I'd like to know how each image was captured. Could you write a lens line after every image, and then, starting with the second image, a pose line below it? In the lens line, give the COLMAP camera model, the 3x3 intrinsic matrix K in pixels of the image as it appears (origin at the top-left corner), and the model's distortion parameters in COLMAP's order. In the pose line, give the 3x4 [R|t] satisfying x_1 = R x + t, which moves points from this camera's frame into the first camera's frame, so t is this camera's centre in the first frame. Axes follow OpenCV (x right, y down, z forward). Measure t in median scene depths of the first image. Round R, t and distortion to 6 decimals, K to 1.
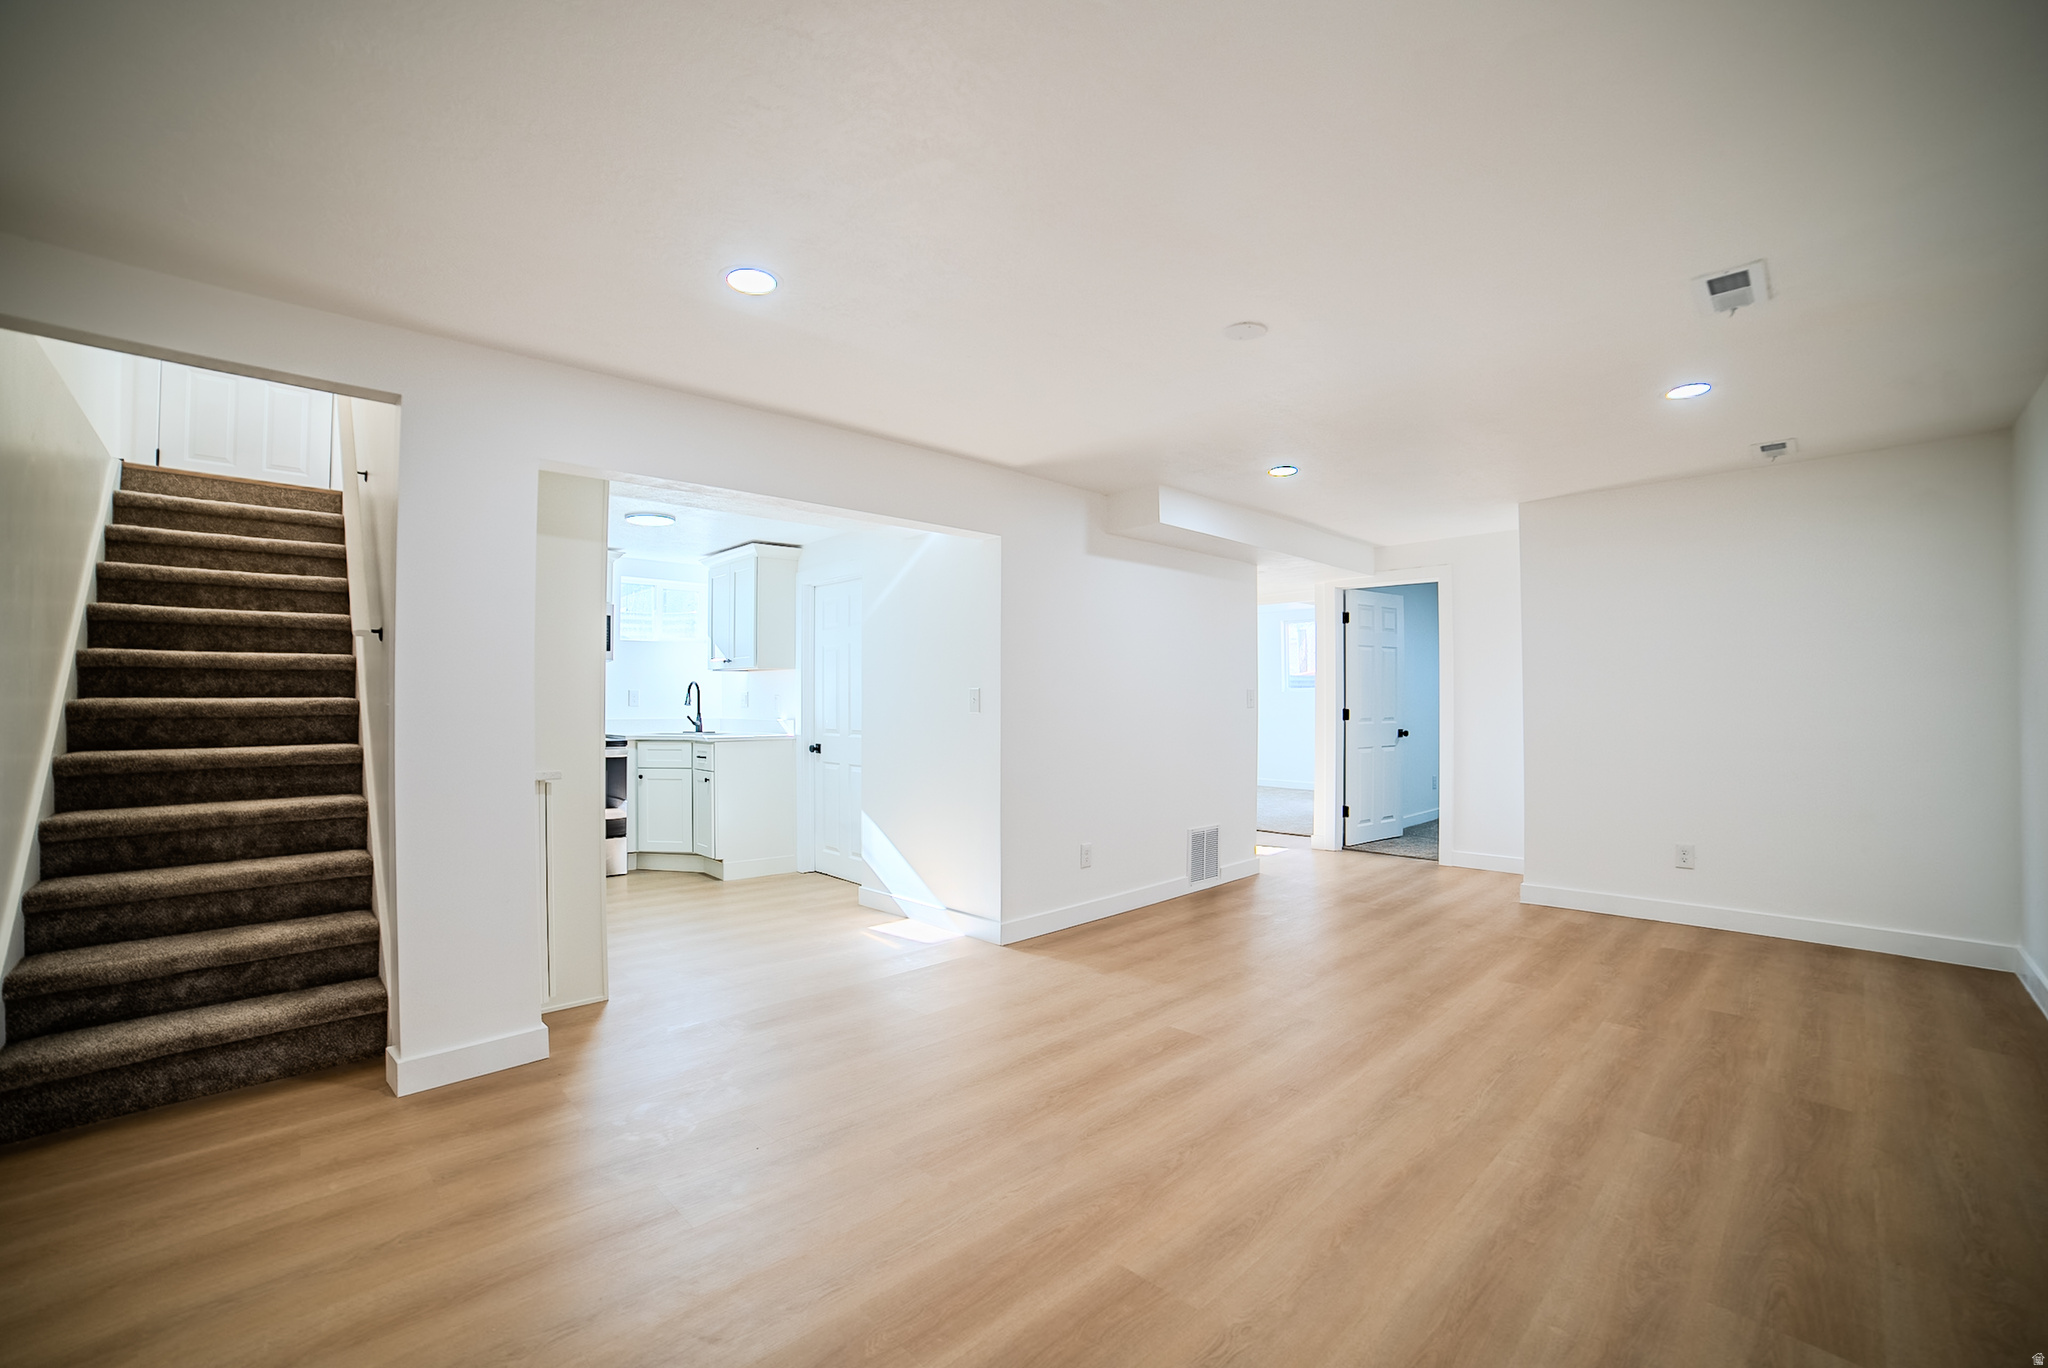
lens RADIAL K [[836.1, 0, 1041.6], [0, 836.1, 686.7], [0, 0, 1]] dist [-0.111997, 0.039610]
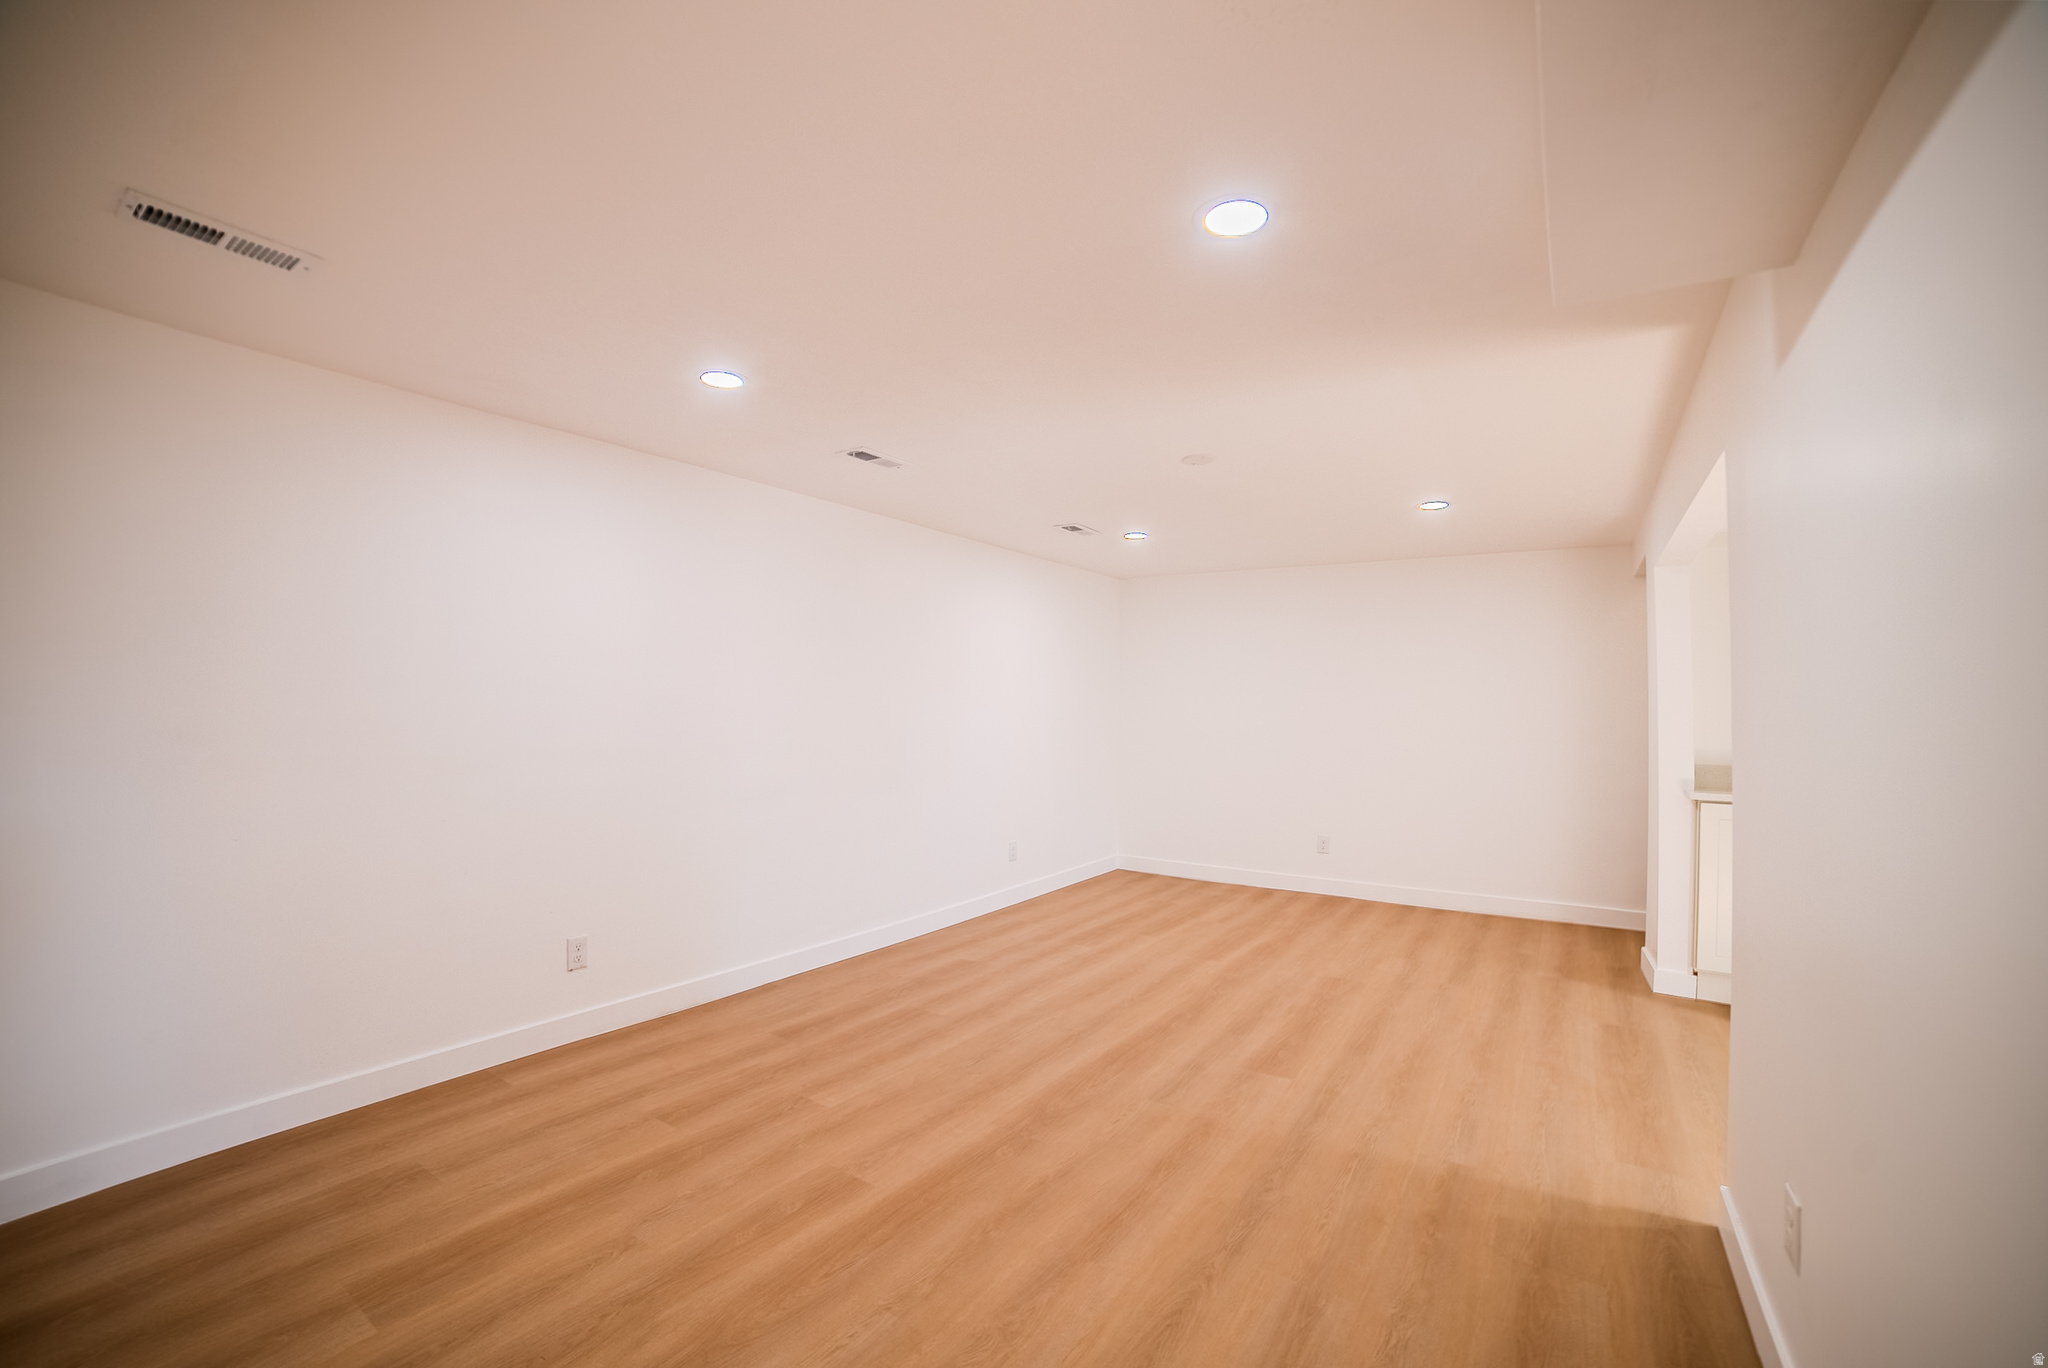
lens RADIAL K [[836.1, 0, 1041.6], [0, 836.1, 686.7], [0, 0, 1]] dist [-0.111997, 0.039610]
pose [[-0.978421, -0.015683, -0.206026, 0.381586], [-0.008165, 0.999271, -0.037289, -0.010560], [0.206461, -0.034802, -0.977836, 1.105793]]
